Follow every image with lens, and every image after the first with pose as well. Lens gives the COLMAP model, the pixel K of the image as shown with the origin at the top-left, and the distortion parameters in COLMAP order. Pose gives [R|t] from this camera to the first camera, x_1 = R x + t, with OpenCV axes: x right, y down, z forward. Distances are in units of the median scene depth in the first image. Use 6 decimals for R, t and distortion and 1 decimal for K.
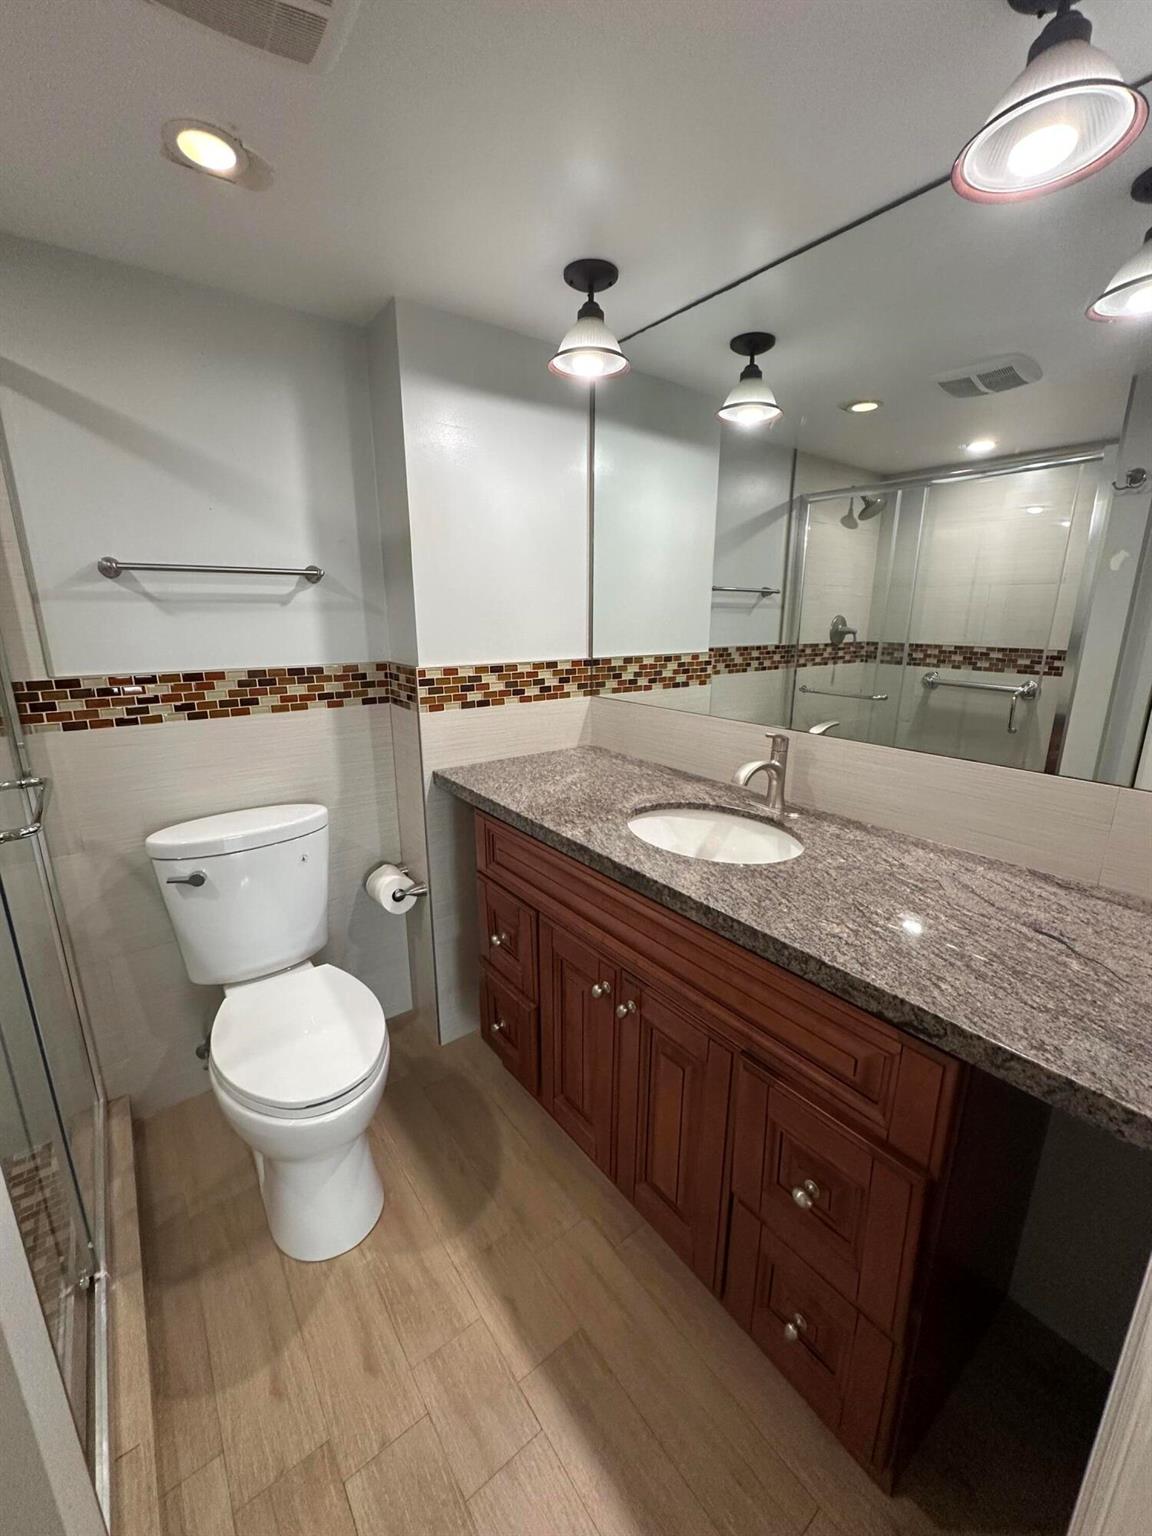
lens RADIAL K [[618.1, 0, 577.0], [0, 618.1, 766.9], [0, 0, 1]] dist [-0.002478, 0.000433]
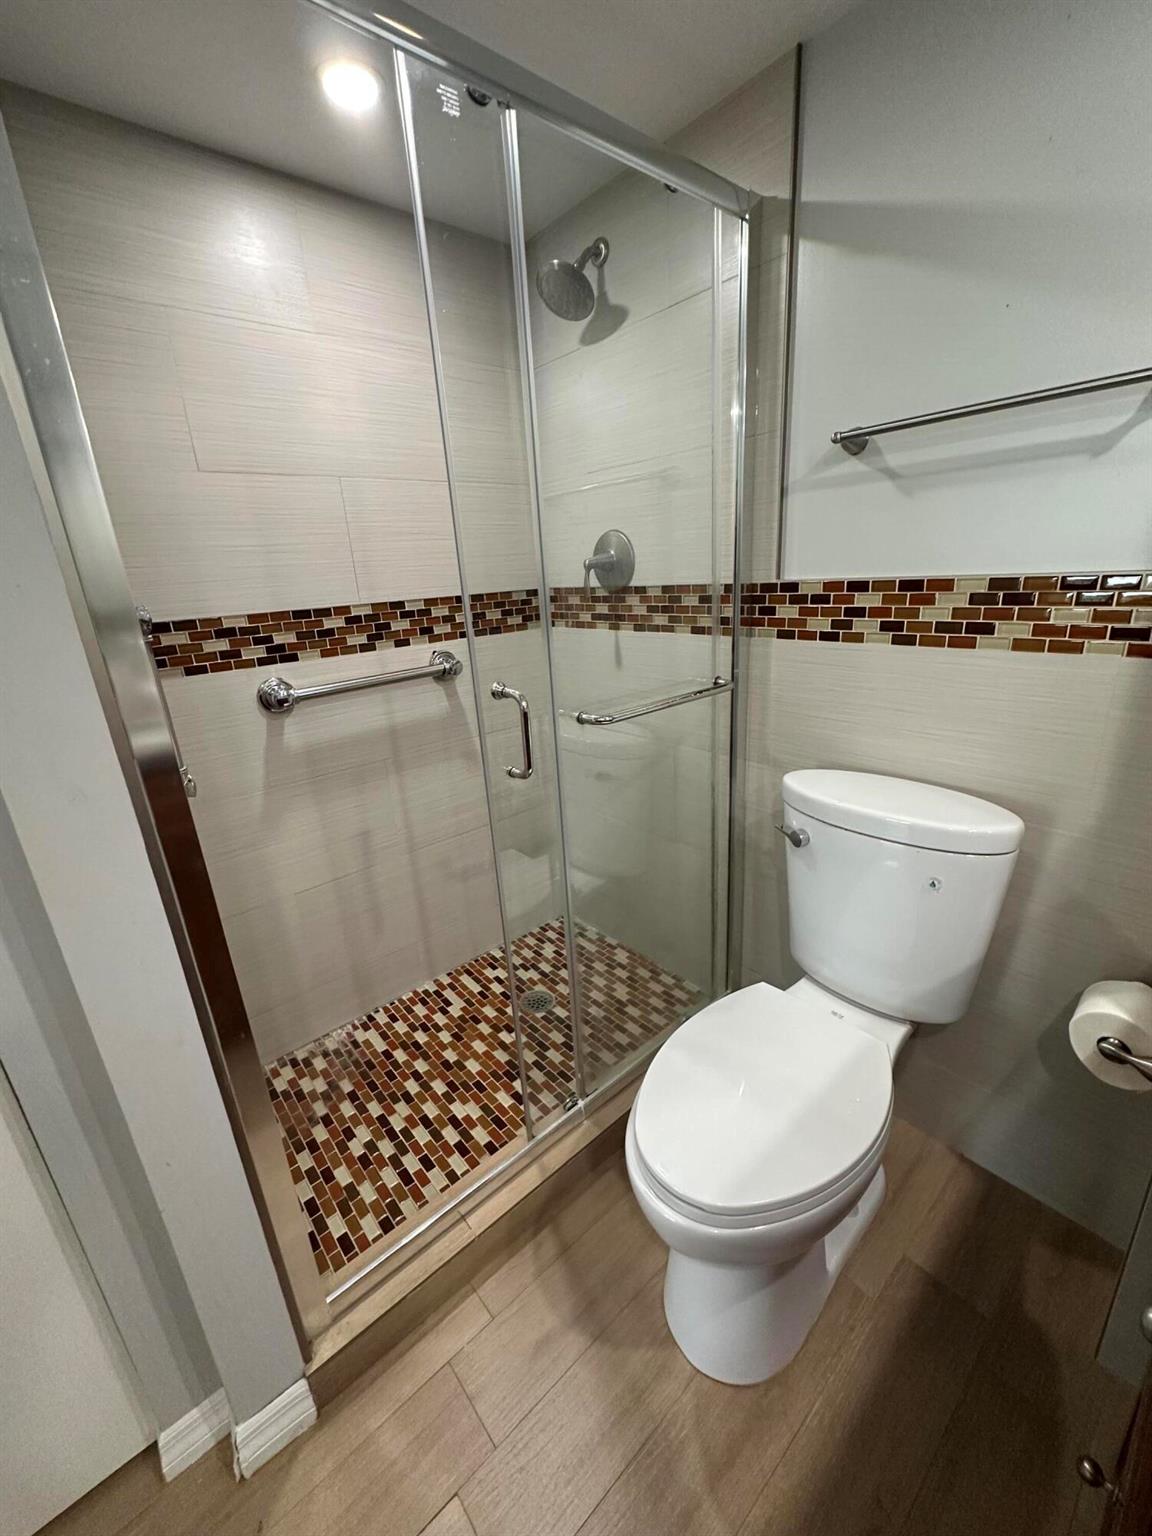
lens RADIAL K [[618.1, 0, 577.3], [0, 618.1, 767.4], [0, 0, 1]] dist [-0.002478, 0.000433]
pose [[0.059004, 0.303871, -0.950884, 0.105058], [-0.187190, 0.939015, 0.288462, -0.081198], [0.980550, 0.160976, 0.112288, 0.574487]]
